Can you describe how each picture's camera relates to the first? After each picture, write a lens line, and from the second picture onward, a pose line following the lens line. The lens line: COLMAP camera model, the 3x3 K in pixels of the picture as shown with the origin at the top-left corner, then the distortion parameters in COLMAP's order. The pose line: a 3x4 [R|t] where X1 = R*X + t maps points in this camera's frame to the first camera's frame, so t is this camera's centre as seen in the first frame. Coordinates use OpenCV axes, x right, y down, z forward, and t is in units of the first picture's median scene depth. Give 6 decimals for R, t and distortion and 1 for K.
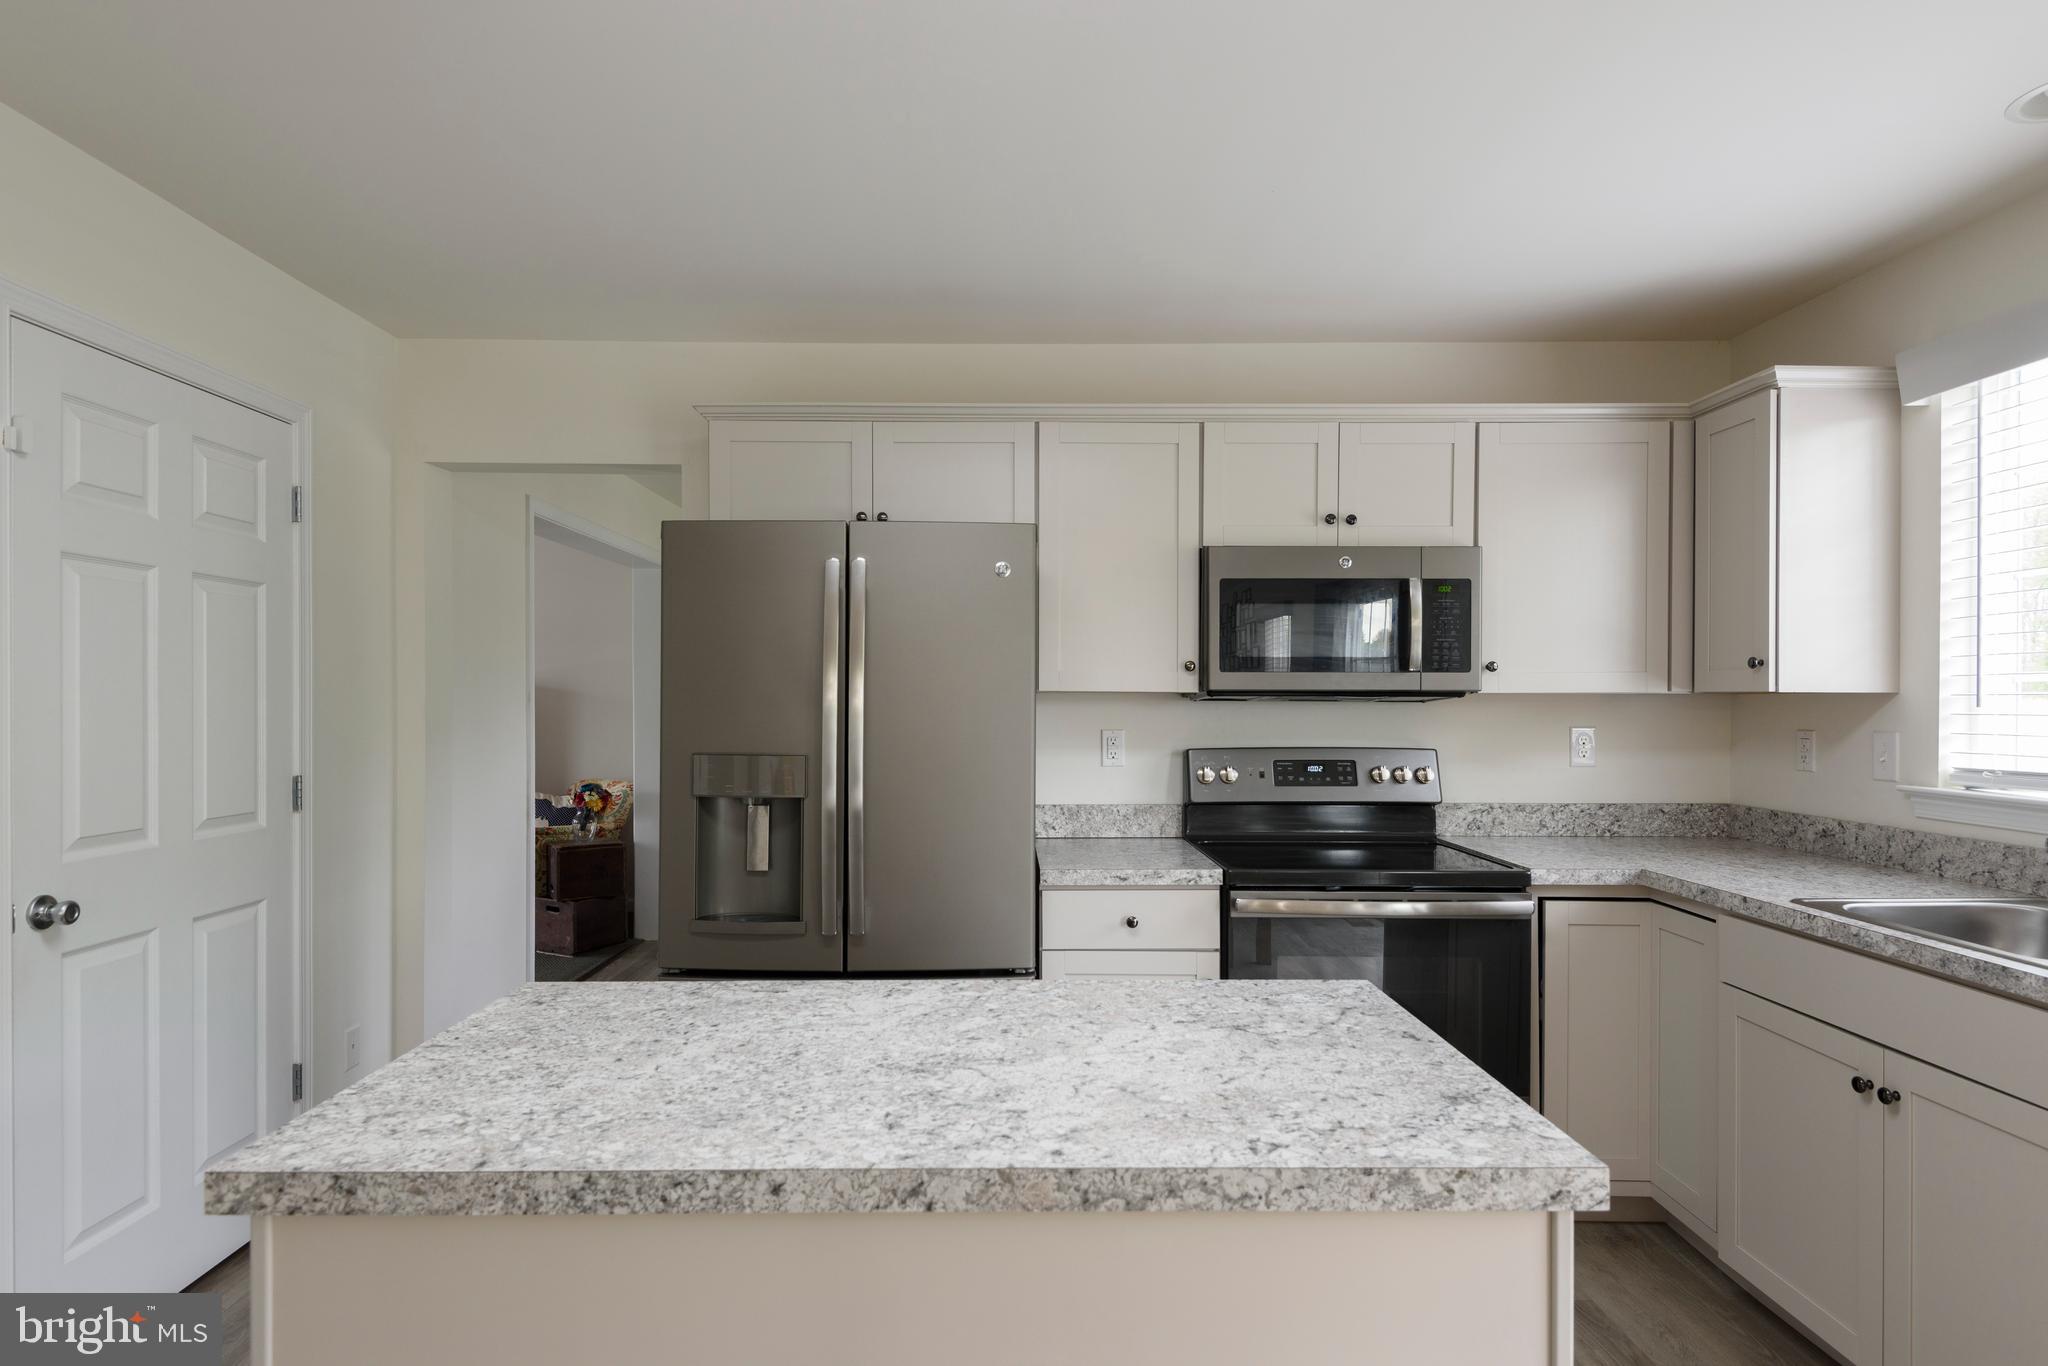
lens RADIAL K [[1091.4, 0, 1013.5], [0, 1091.4, 700.6], [0, 0, 1]] dist [0.032107, -0.018733]
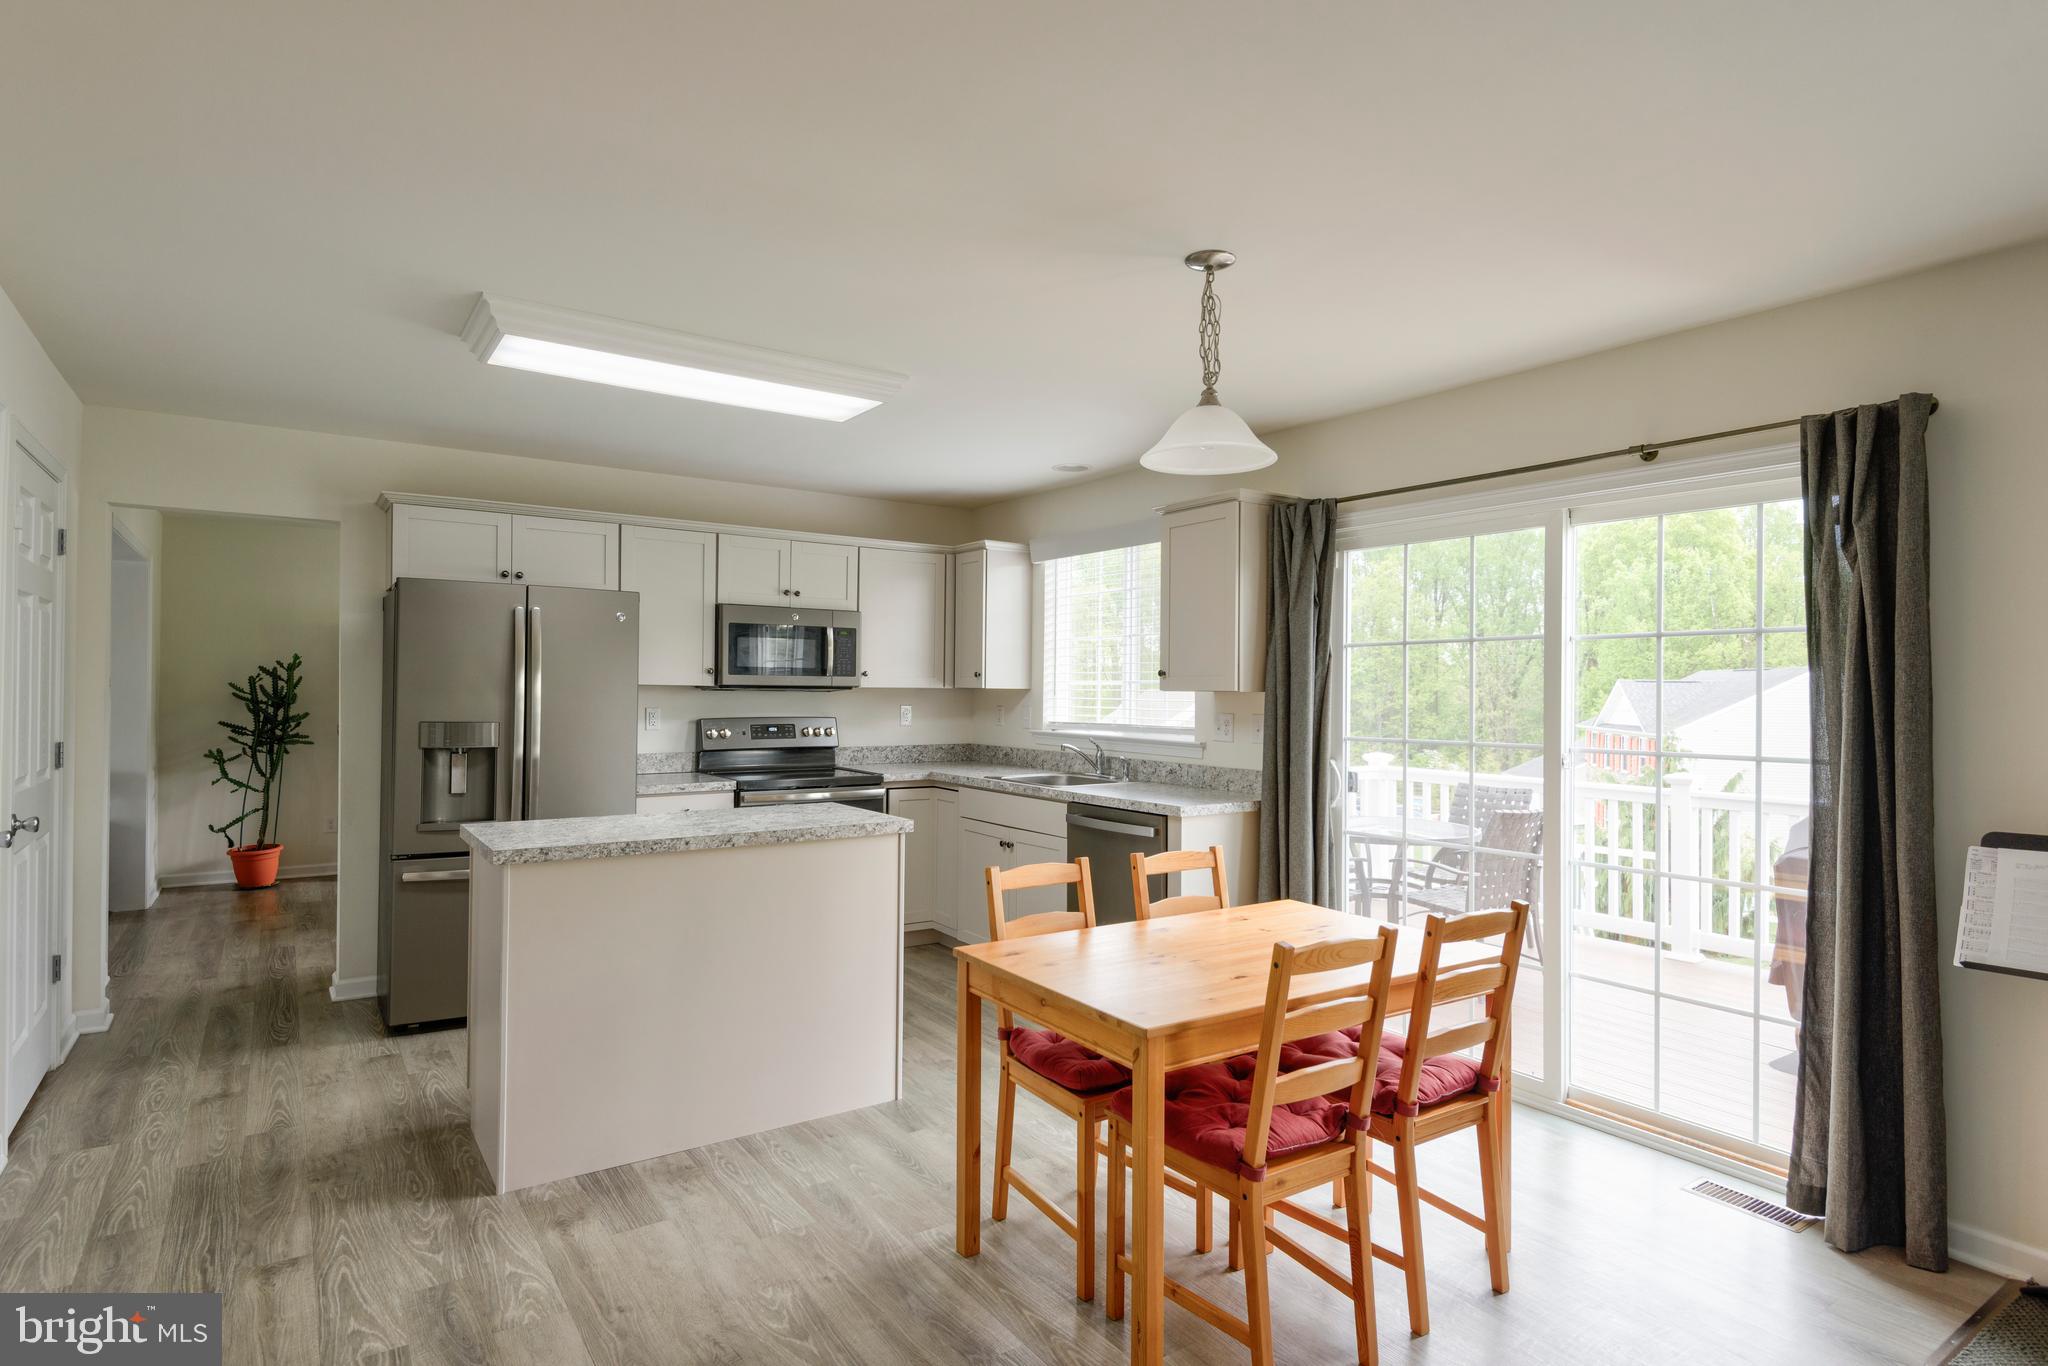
lens RADIAL K [[1091.4, 0, 1016.2], [0, 1091.4, 683.2], [0, 0, 1]] dist [0.032107, -0.018733]
pose [[0.835144, 0.009533, 0.549949, -0.442478], [-0.008035, 0.999955, -0.005131, -0.007354], [-0.549972, -0.000134, 0.835183, -0.833068]]
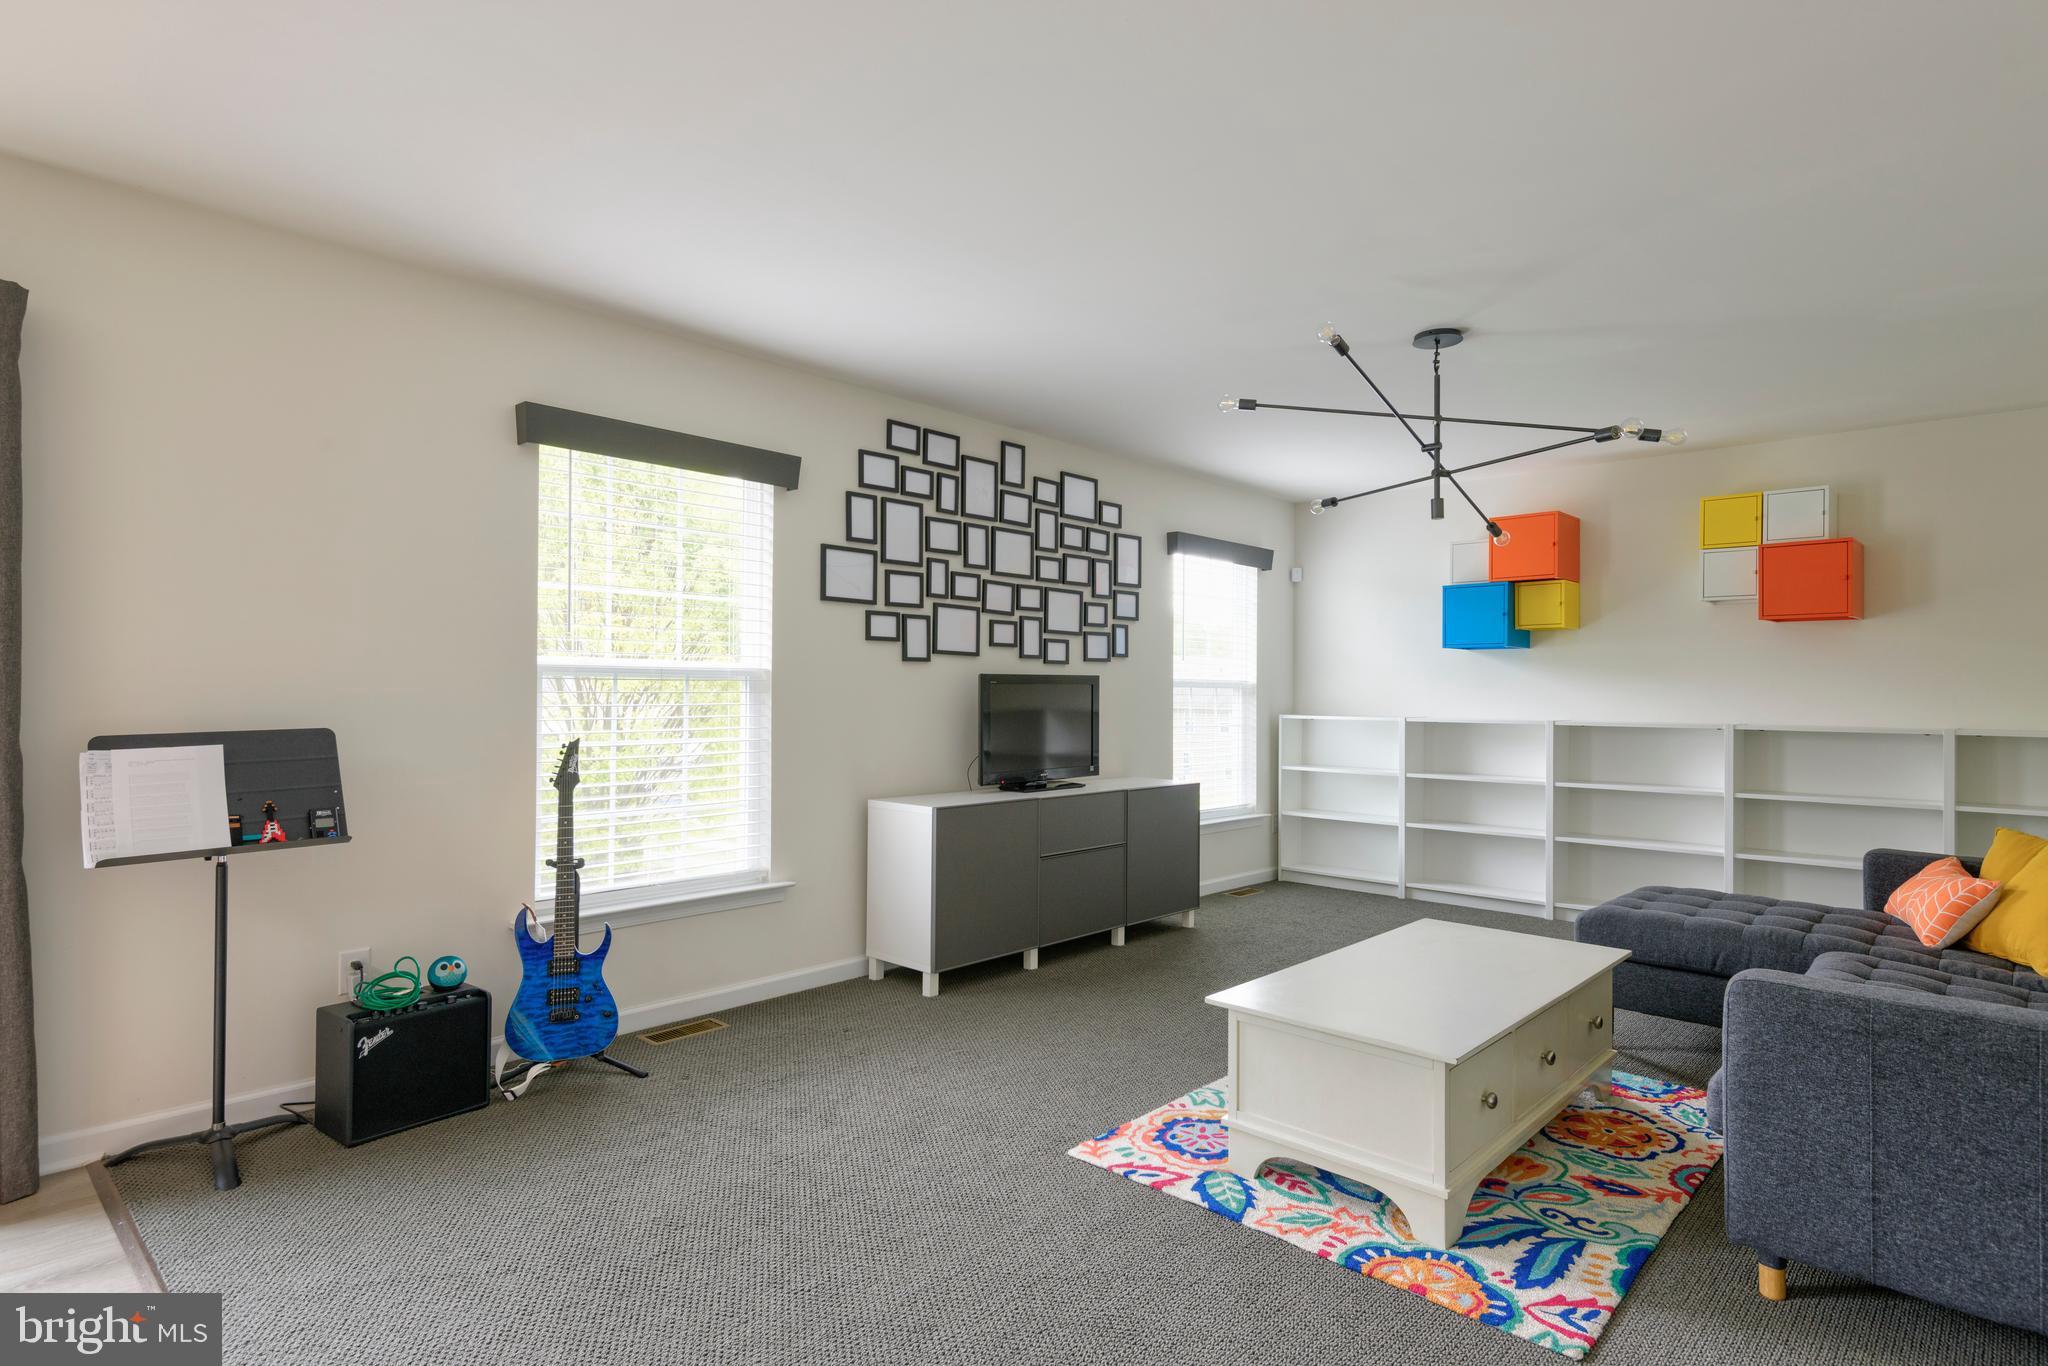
lens RADIAL K [[1091.4, 0, 1019.8], [0, 1091.4, 682.9], [0, 0, 1]] dist [0.032107, -0.018733]
pose [[-0.724580, -0.002476, 0.689186, -0.492482], [-0.007275, 0.999965, -0.004057, 0.058398], [-0.689152, -0.007953, -0.724573, -0.358239]]
